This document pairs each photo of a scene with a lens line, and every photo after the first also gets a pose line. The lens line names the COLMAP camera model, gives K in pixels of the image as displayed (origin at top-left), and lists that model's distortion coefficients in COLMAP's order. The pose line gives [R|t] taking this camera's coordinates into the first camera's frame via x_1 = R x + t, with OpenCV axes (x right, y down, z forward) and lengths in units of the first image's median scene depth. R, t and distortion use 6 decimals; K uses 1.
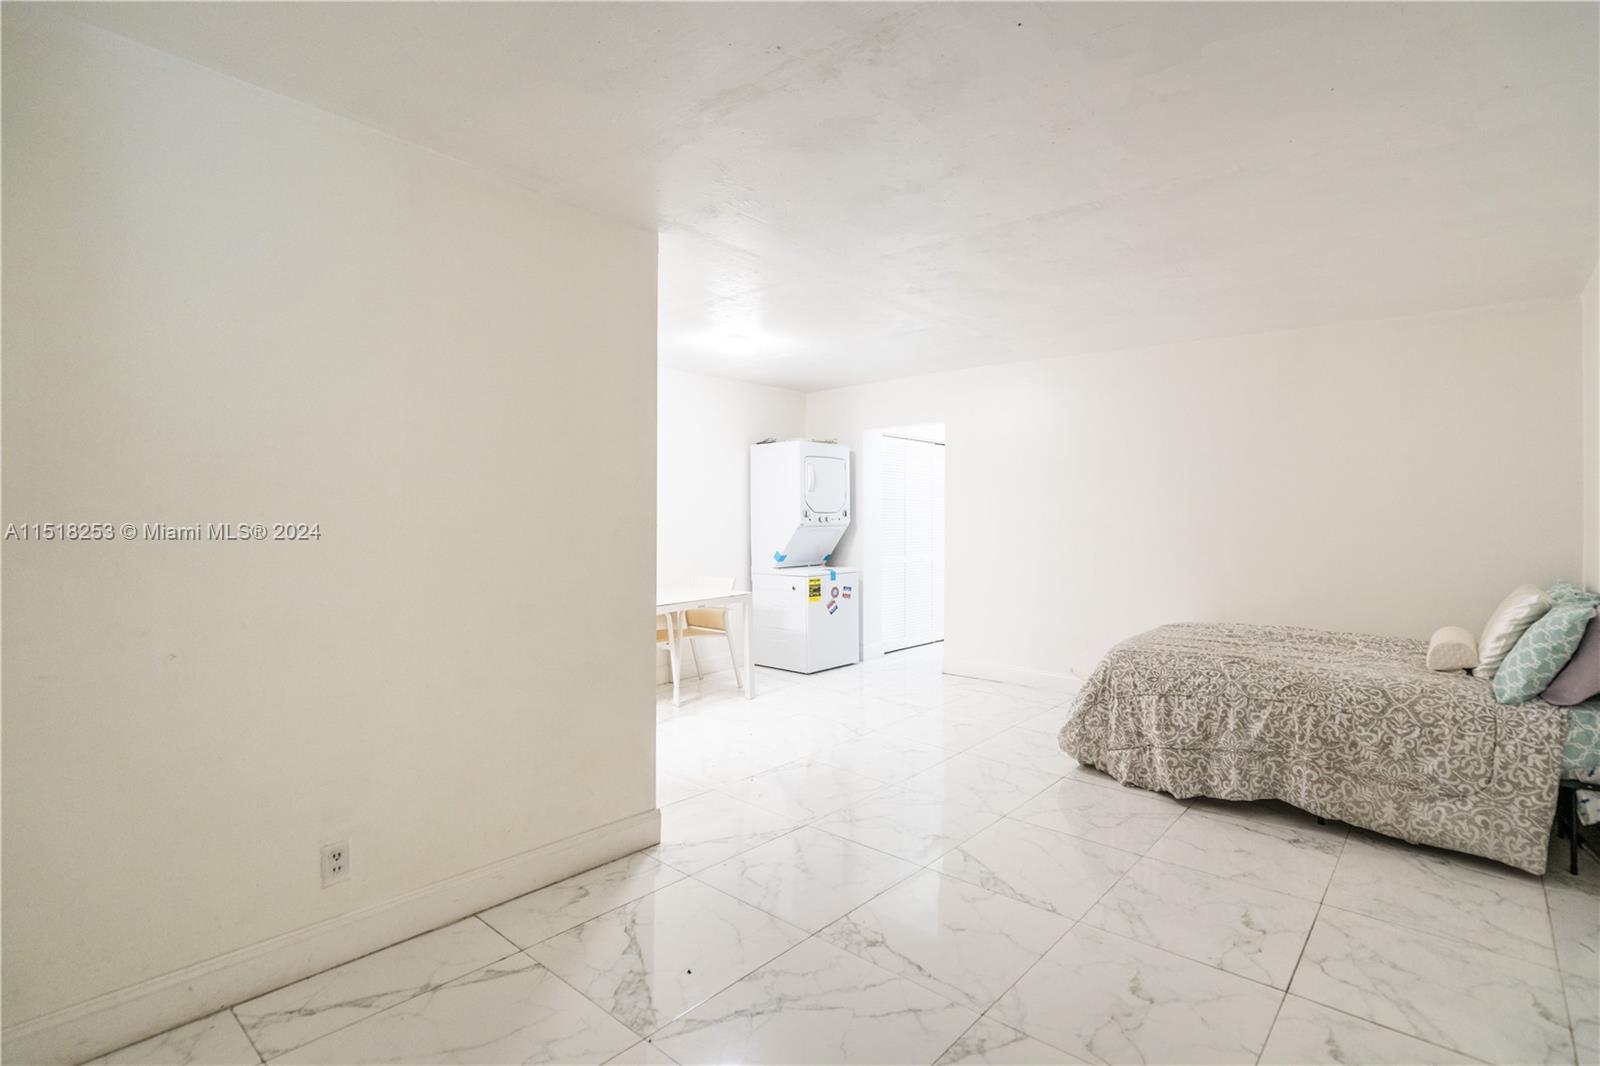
lens RADIAL K [[763.4, 0, 879.6], [0, 763.4, 517.2], [0, 0, 1]] dist [0.000136, 0.000295]
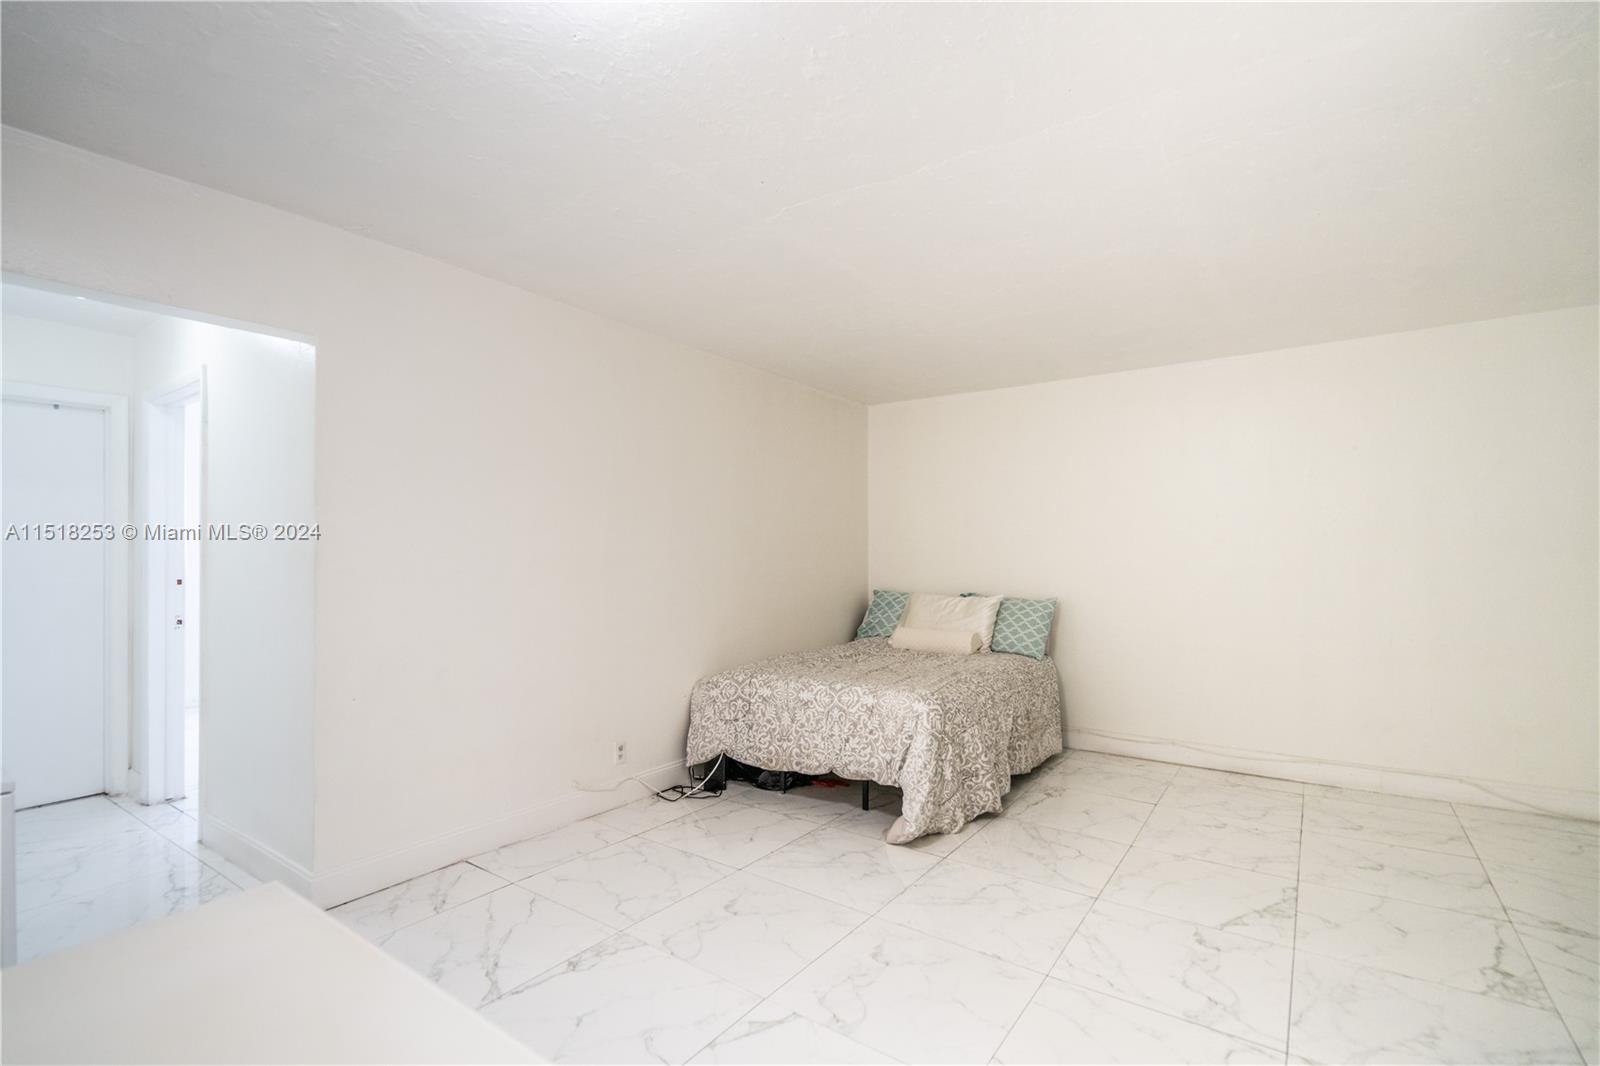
lens RADIAL K [[726.9, 0, 806.5], [0, 726.9, 549.4], [0, 0, 1]] dist [-0.001715, -0.000278]
pose [[-0.052209, 0.002319, 0.998633, -0.612524], [0.006129, 0.999979, -0.002001, 0.001020], [-0.998617, 0.006016, -0.052222, 1.321391]]
